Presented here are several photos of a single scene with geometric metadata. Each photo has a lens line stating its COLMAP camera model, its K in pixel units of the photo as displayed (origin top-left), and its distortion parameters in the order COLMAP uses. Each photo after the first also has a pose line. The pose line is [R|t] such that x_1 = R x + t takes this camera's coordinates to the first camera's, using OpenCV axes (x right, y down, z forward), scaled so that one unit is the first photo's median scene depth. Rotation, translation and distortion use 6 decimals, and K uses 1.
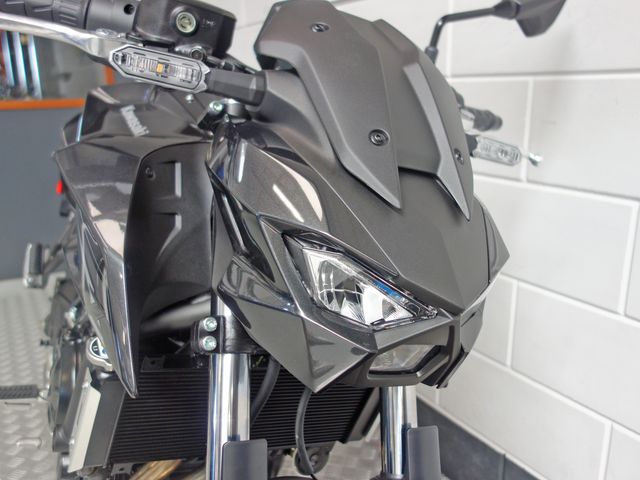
lens RADIAL K [[564.2, 0, 319.3], [0, 564.2, 238.5], [0, 0, 1]] dist [0.006079, -0.025775]
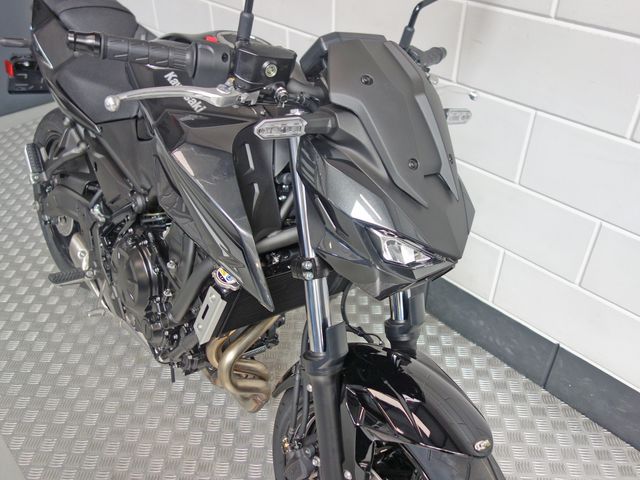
lens RADIAL K [[564.2, 0, 324.2], [0, 564.2, 238.6], [0, 0, 1]] dist [0.006079, -0.025775]
pose [[0.976150, -0.116301, 0.183315, -0.451085], [0.041404, 0.928633, 0.368683, -0.550014], [-0.213110, -0.352300, 0.911300, -0.533703]]
